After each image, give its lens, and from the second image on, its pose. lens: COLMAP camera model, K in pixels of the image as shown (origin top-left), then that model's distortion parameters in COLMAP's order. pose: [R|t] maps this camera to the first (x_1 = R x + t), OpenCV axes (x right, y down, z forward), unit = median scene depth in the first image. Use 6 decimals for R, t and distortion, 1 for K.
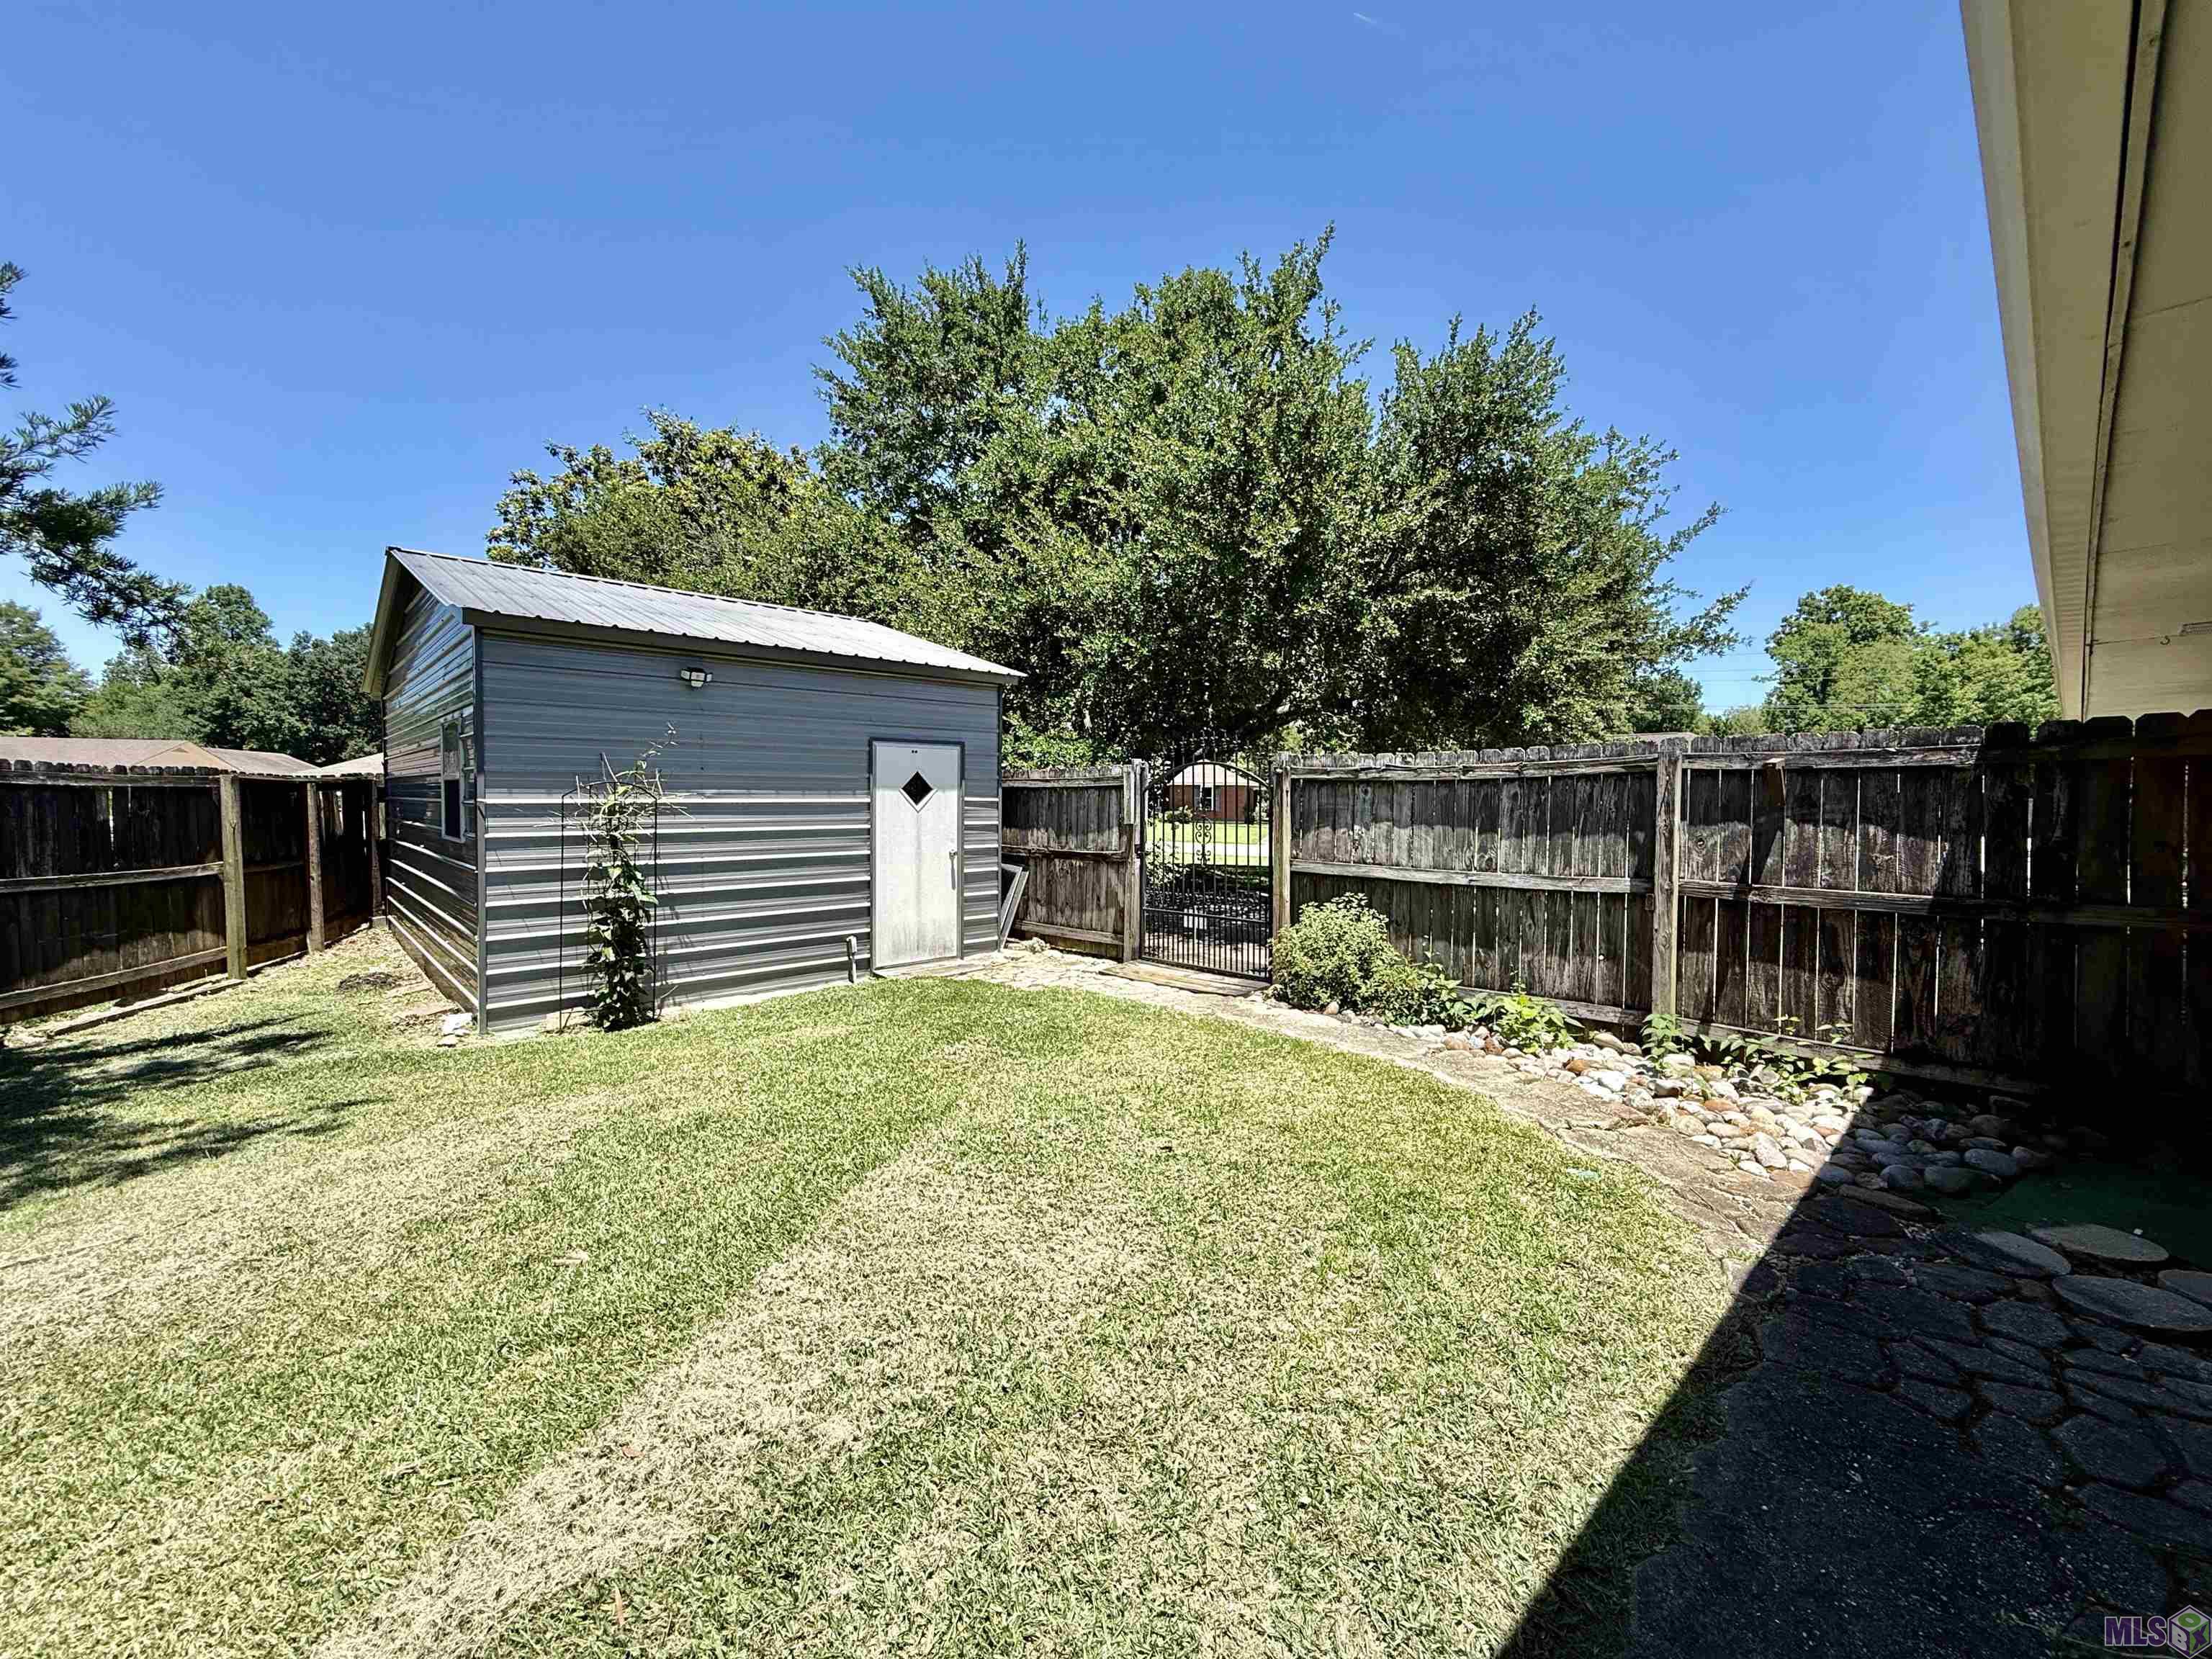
lens RADIAL K [[882.9, 0, 1103.4], [0, 882.9, 832.5], [0, 0, 1]] dist [0.003150, -0.000416]
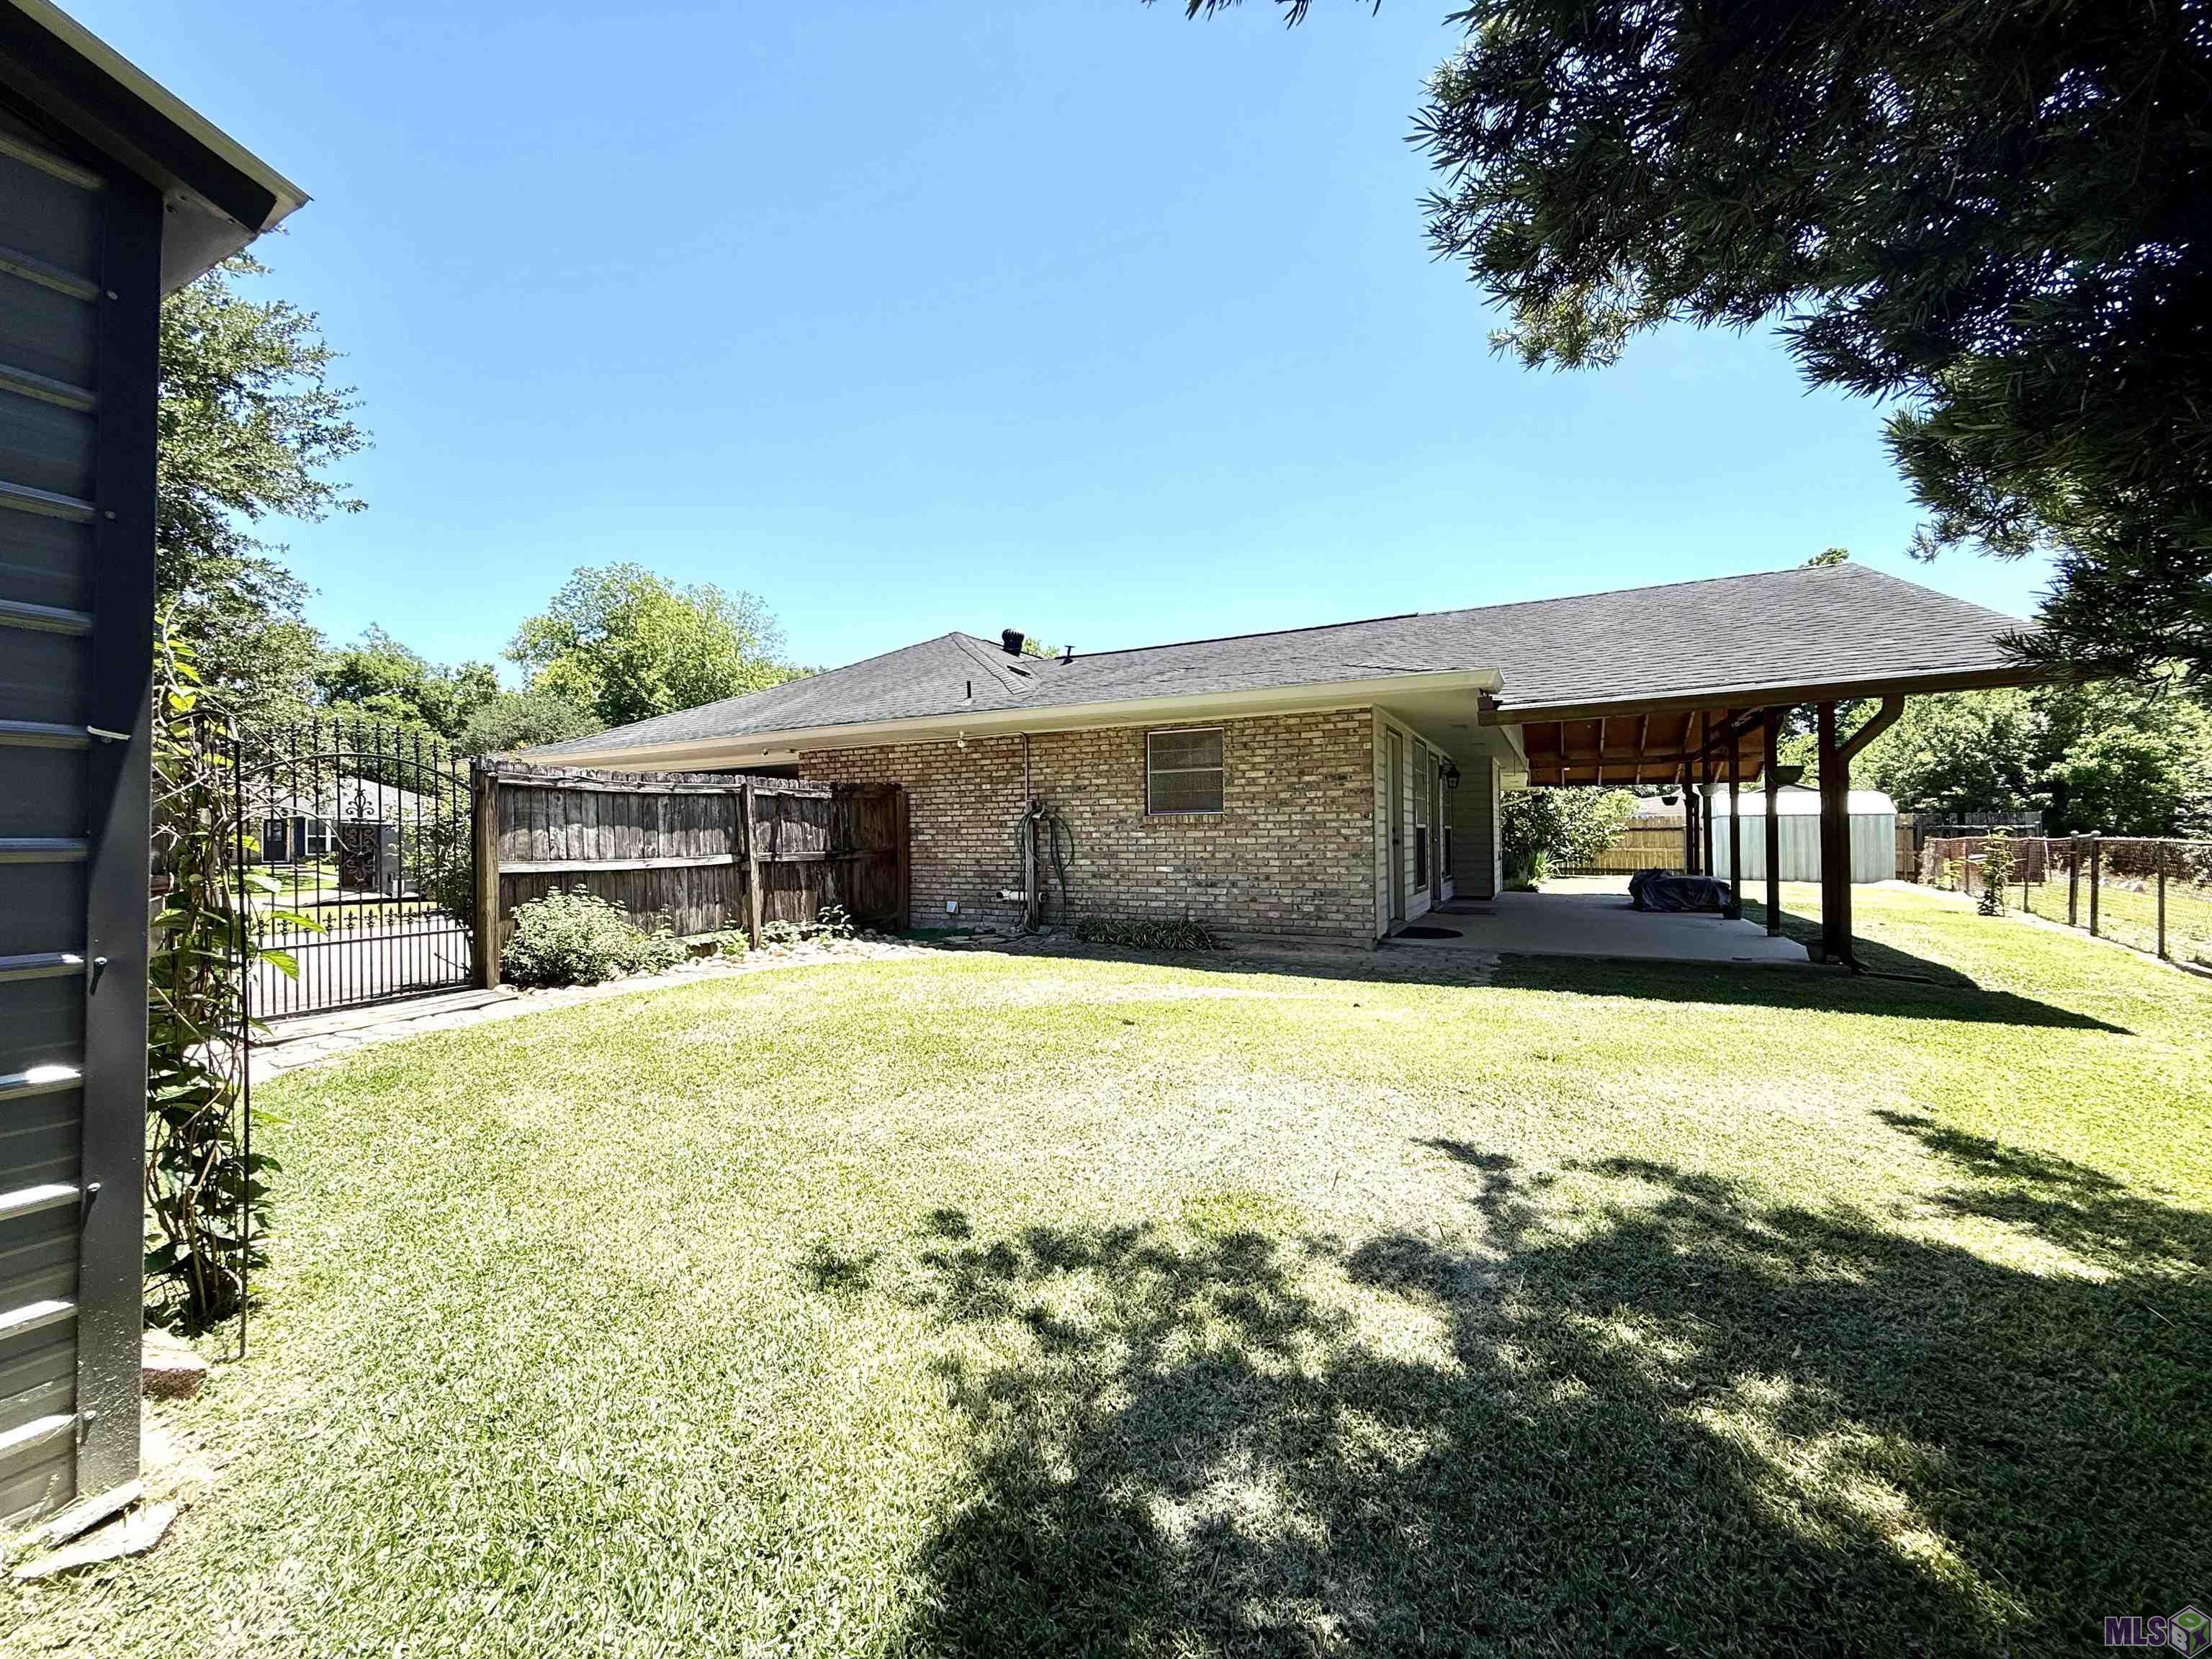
lens RADIAL K [[882.9, 0, 1103.1], [0, 882.9, 825.4], [0, 0, 1]] dist [0.003150, -0.000416]
pose [[-0.335385, 0.003043, 0.942076, -1.142211], [0.031543, 0.999470, 0.008001, 0.003319], [-0.941553, 0.032399, -0.335303, 0.787309]]
